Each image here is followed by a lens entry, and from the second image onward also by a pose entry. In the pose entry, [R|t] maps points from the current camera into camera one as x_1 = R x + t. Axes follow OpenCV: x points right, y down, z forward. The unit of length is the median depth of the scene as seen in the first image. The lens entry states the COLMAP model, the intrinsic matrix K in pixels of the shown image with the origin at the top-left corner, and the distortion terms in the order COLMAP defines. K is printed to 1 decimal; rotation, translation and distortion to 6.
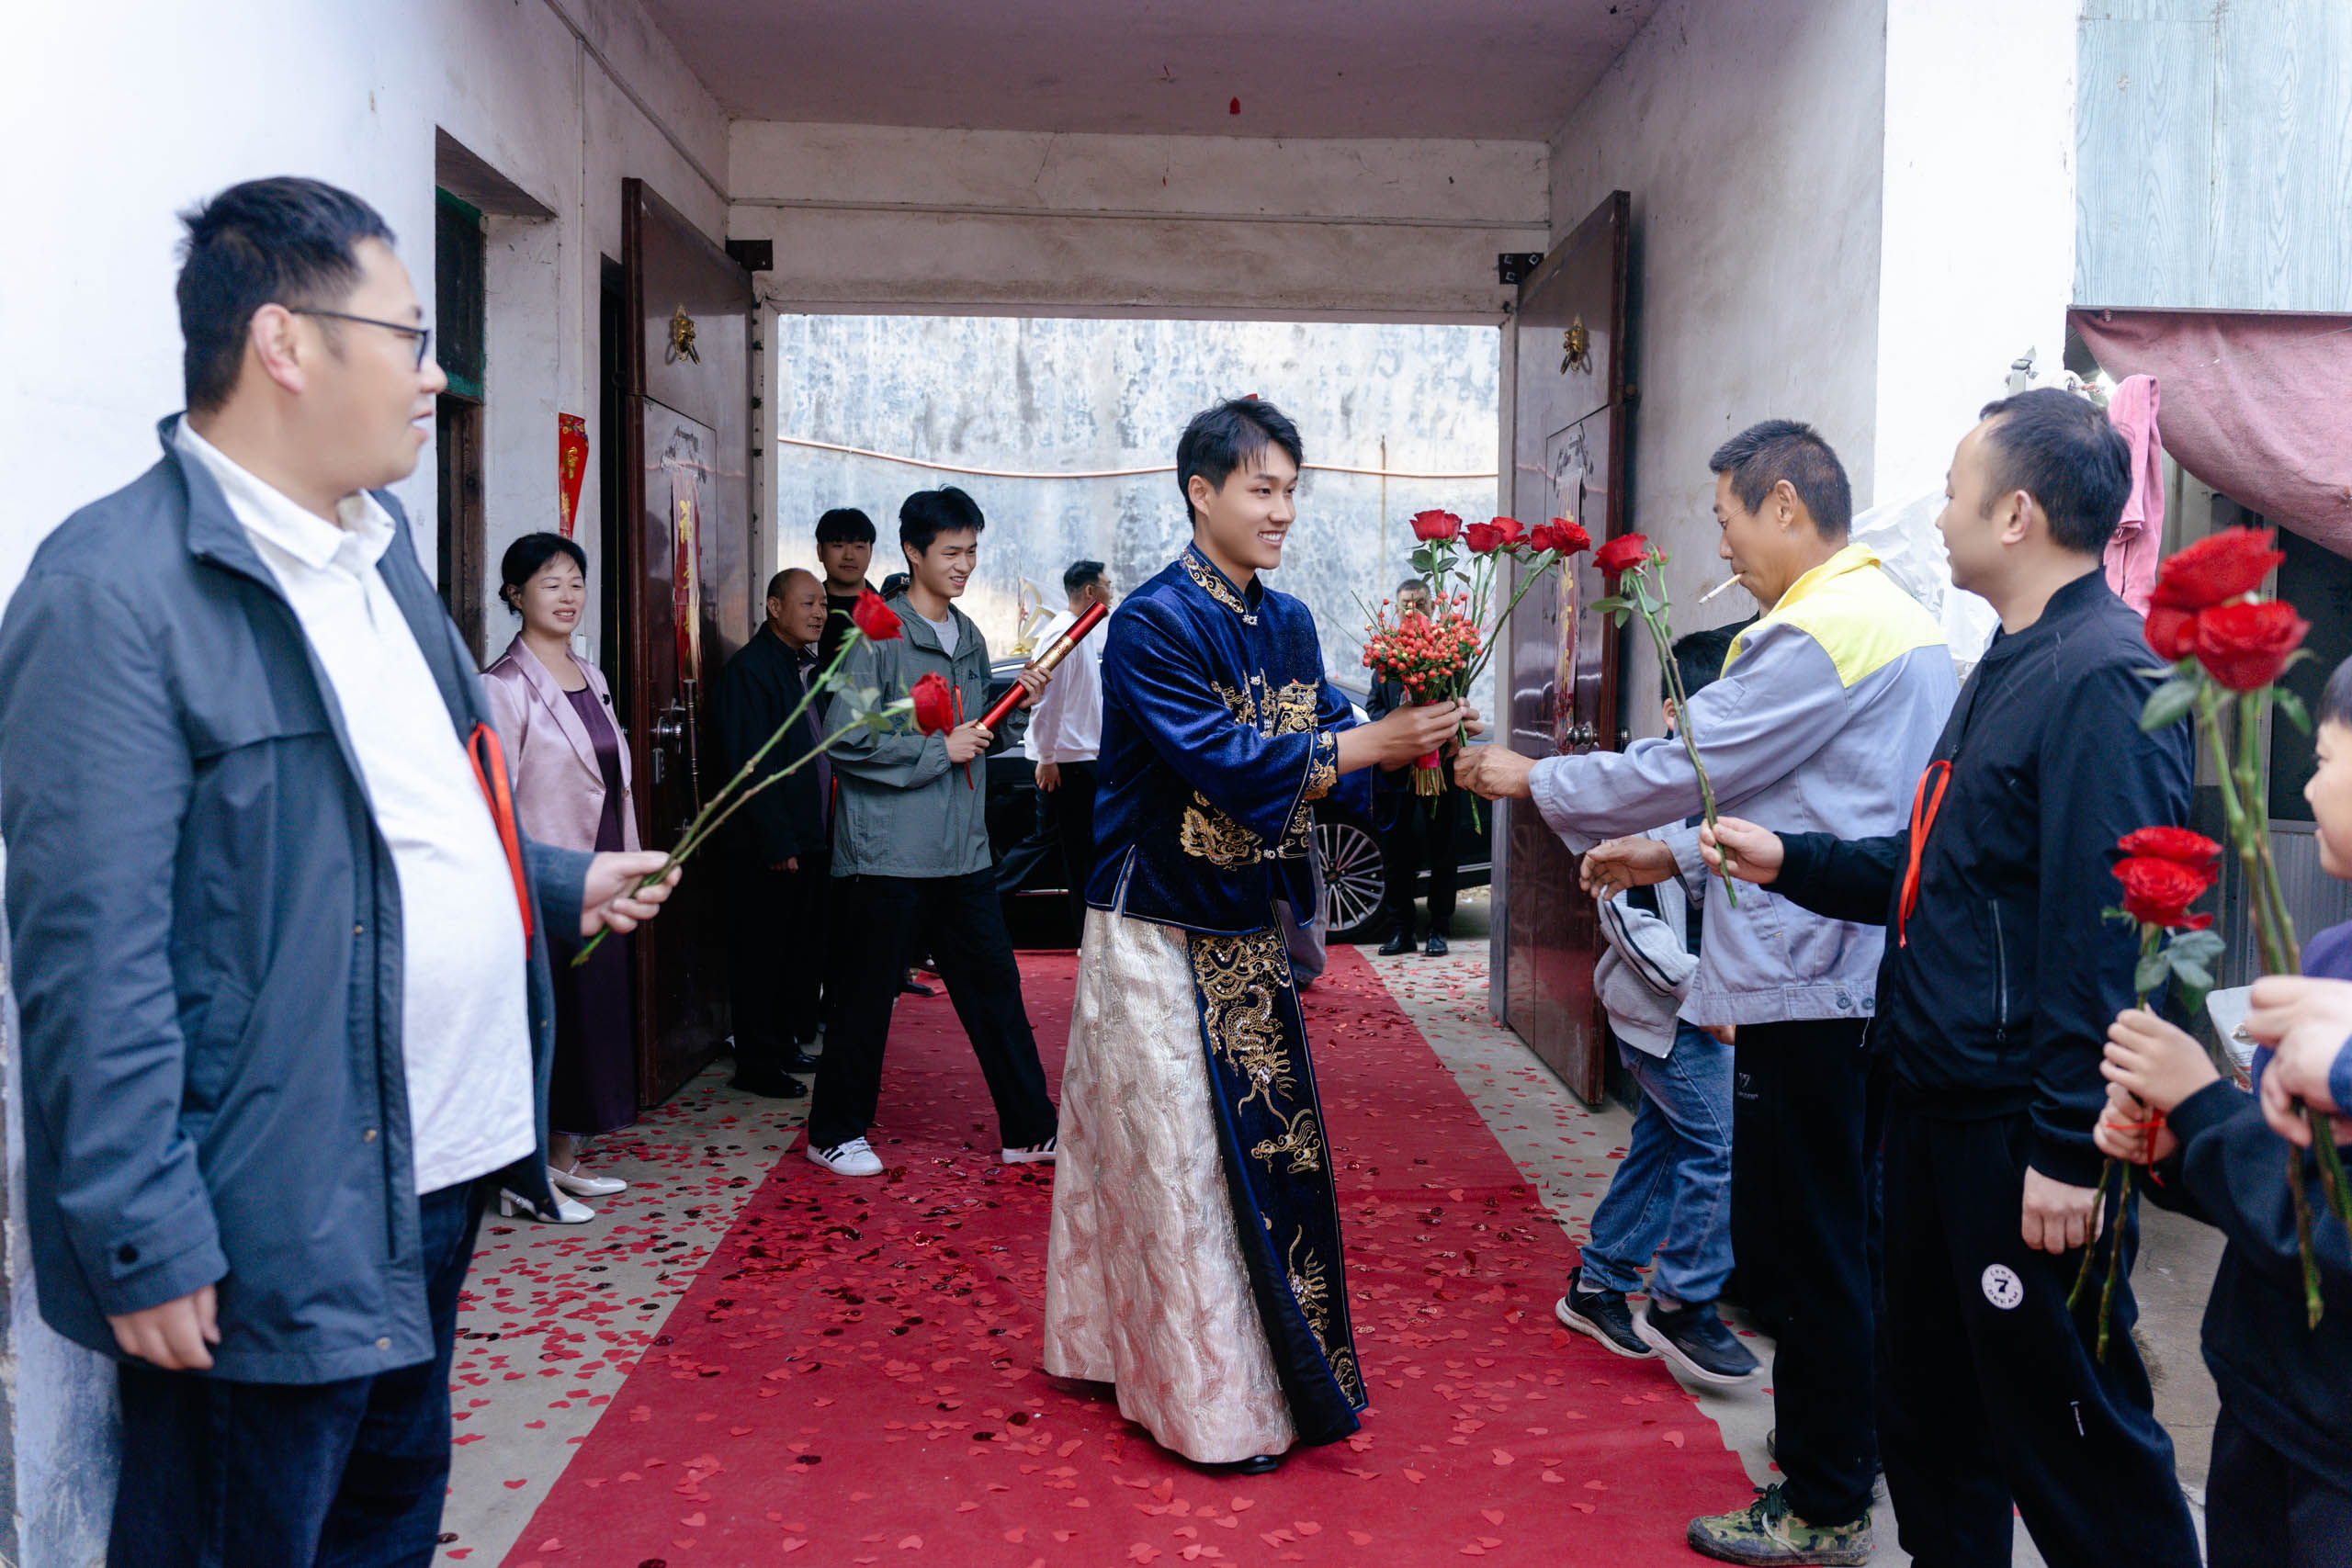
lens RADIAL K [[2025.5, 0, 1176.0], [0, 2025.5, 784.0], [0, 0, 1]] dist [-0.002985, -0.003006]
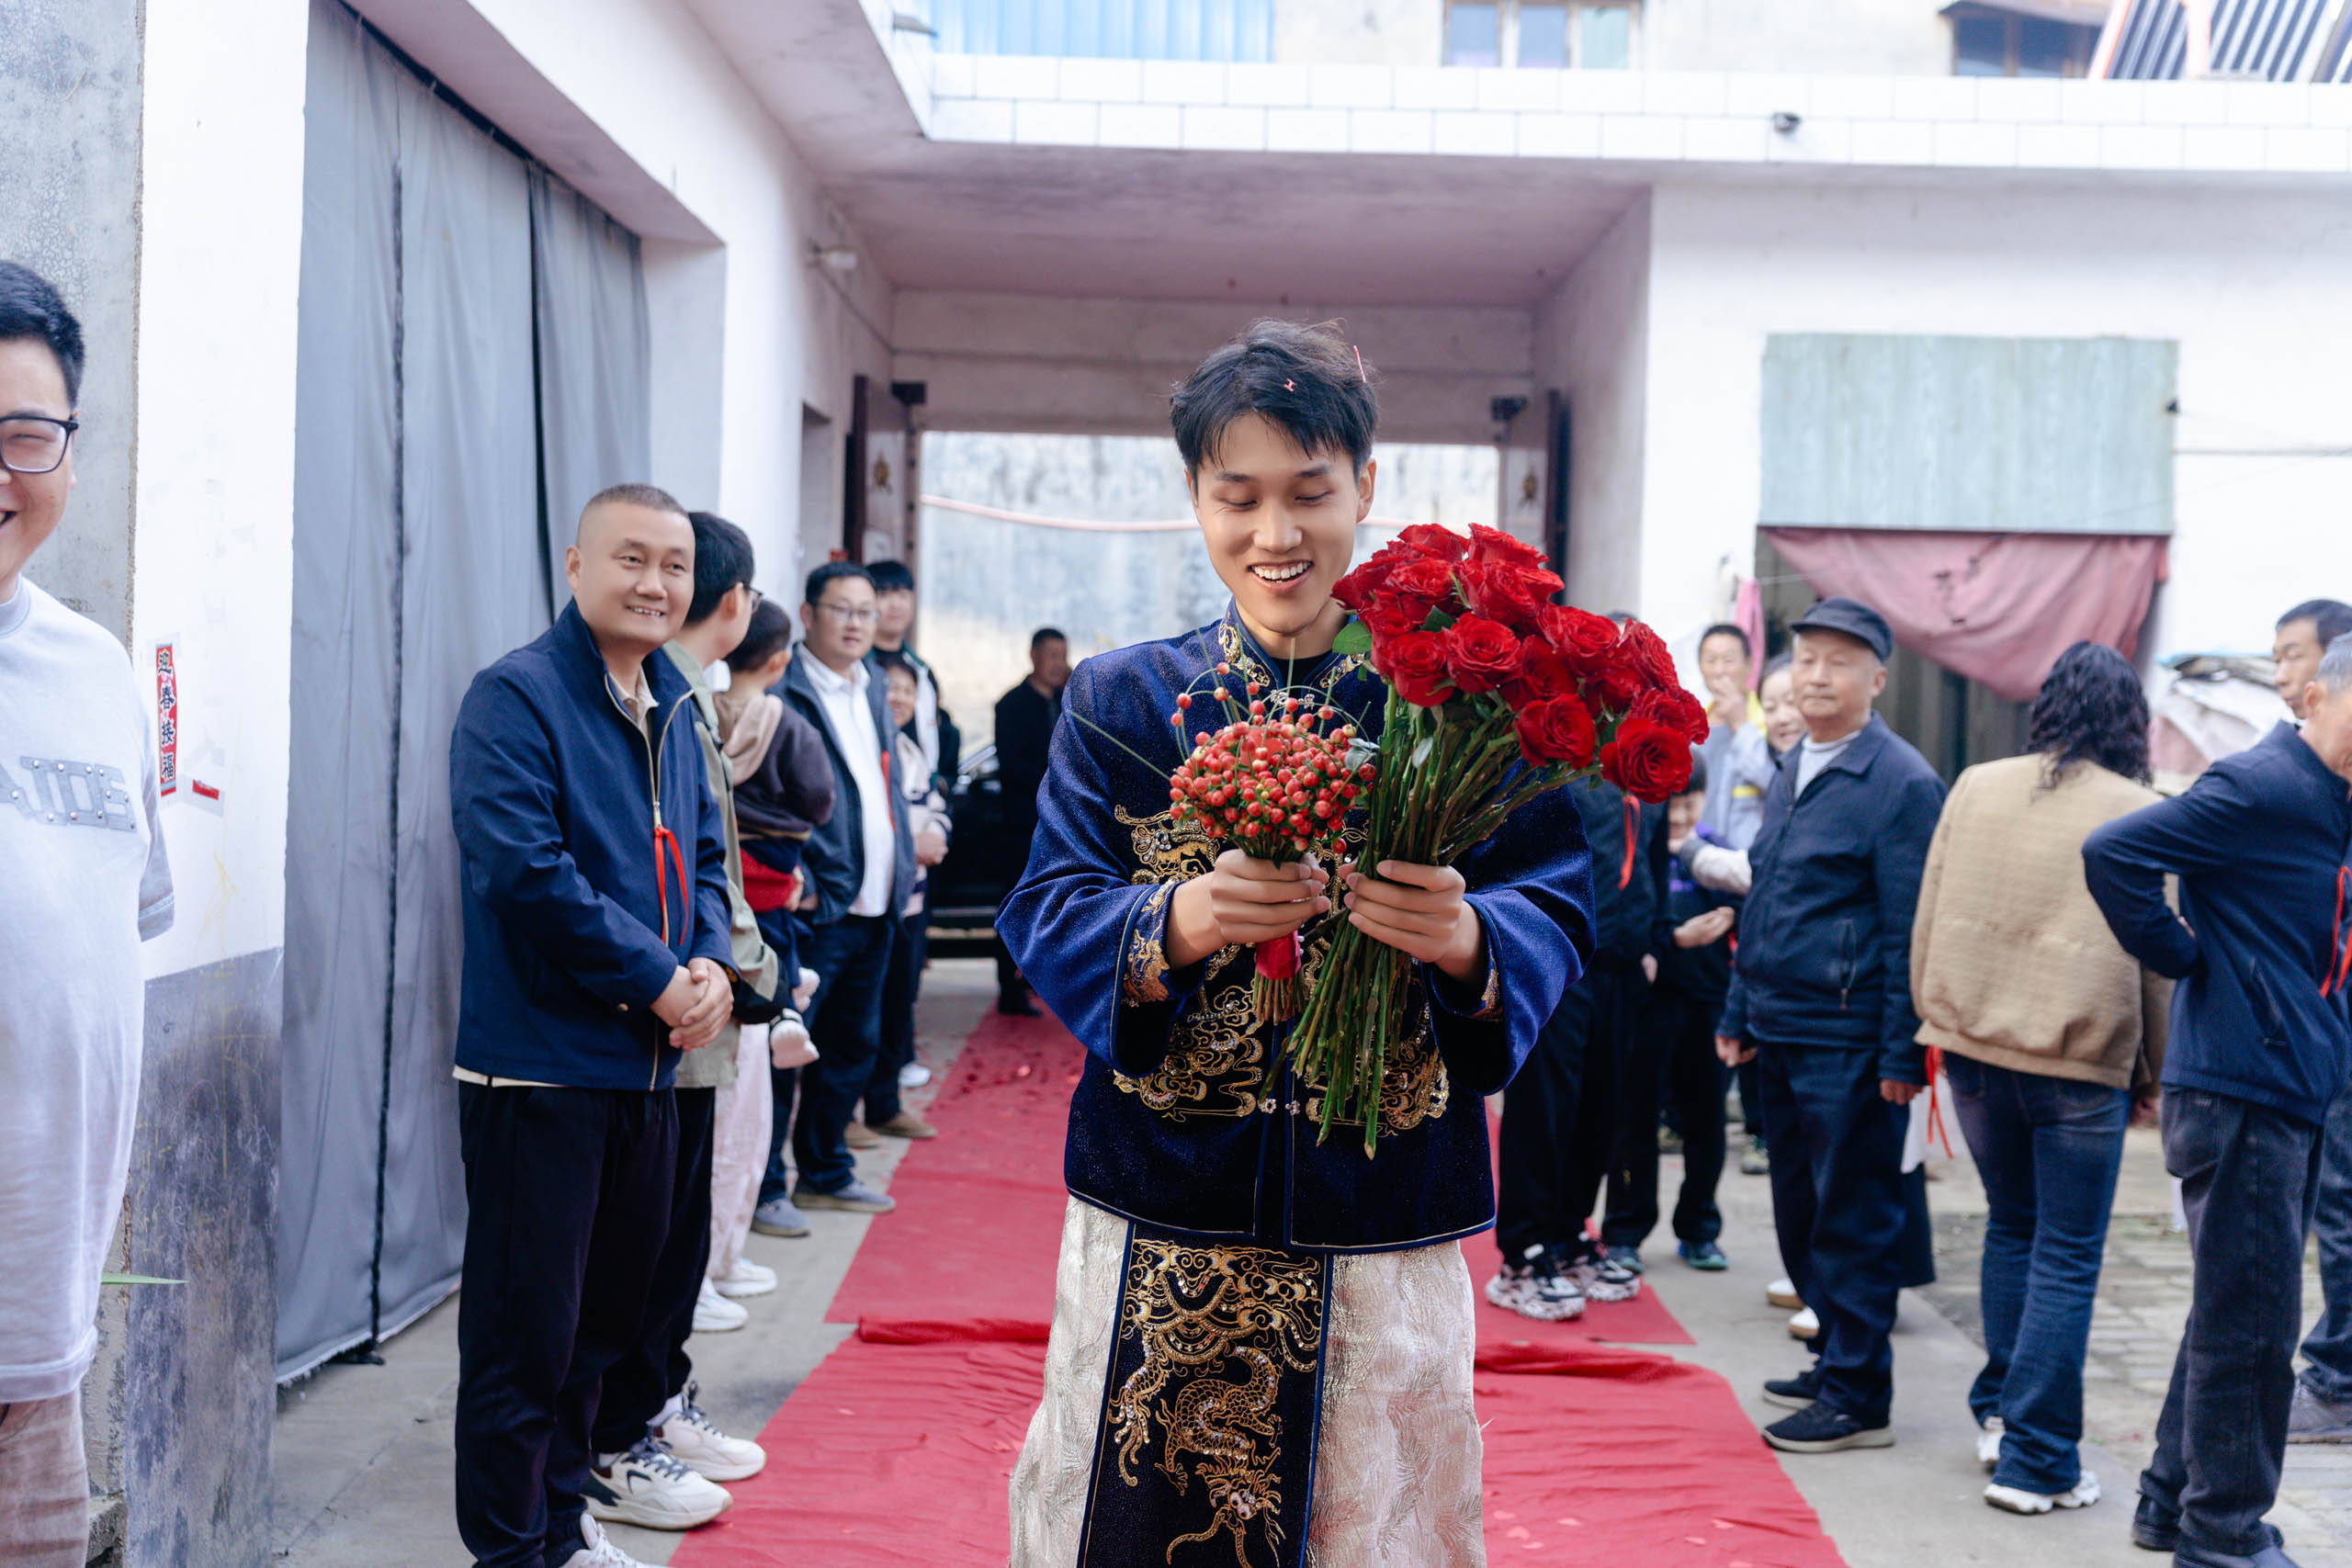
lens RADIAL K [[2781.3, 0, 1176.0], [0, 2781.3, 784.0], [0, 0, 1]] dist [0.000897, 0.000375]
pose [[0.999640, 0.015247, -0.022079, 0.003017], [-0.015789, 0.999573, -0.024590, 0.028267], [0.021695, 0.024930, 0.999454, -0.753617]]
